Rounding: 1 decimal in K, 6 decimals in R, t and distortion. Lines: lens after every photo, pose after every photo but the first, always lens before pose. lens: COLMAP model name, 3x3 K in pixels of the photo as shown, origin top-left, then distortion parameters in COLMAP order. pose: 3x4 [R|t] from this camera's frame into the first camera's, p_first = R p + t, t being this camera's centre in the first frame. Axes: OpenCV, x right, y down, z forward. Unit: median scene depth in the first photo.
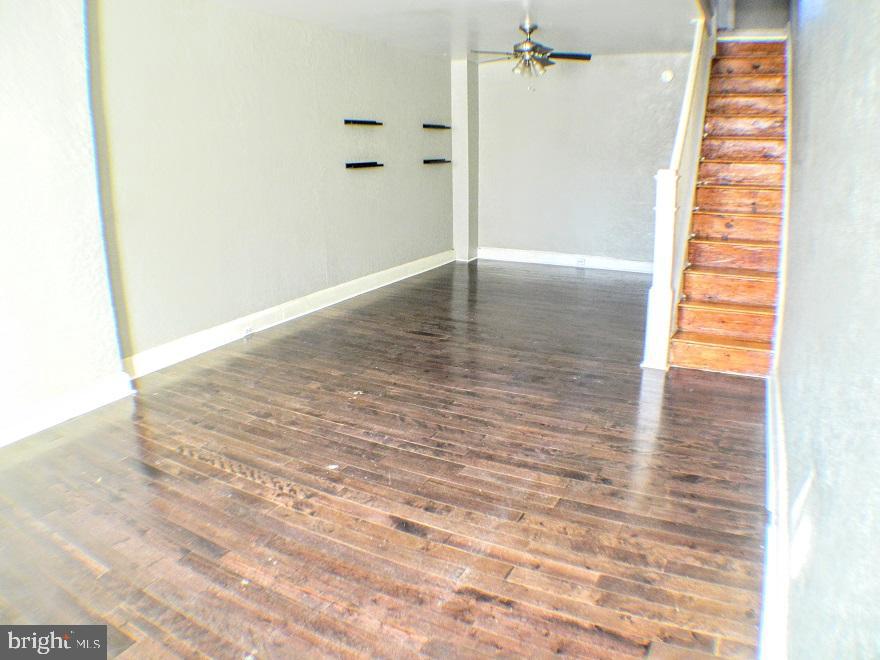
lens RADIAL K [[610.1, 0, 428.7], [0, 610.1, 326.2], [0, 0, 1]] dist [-0.235841, 0.078646]
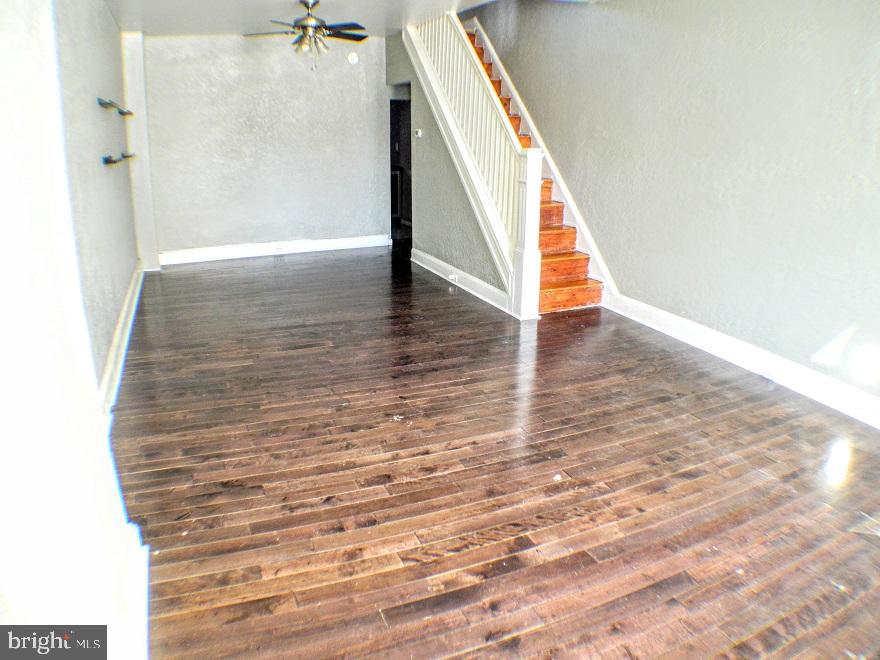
lens RADIAL K [[610.1, 0, 428.7], [0, 610.1, 326.2], [0, 0, 1]] dist [-0.235841, 0.078646]
pose [[0.623116, -0.223765, 0.749436, -0.766657], [0.203660, 0.971566, 0.120756, -0.119934], [-0.755148, 0.077385, 0.650971, 0.444618]]
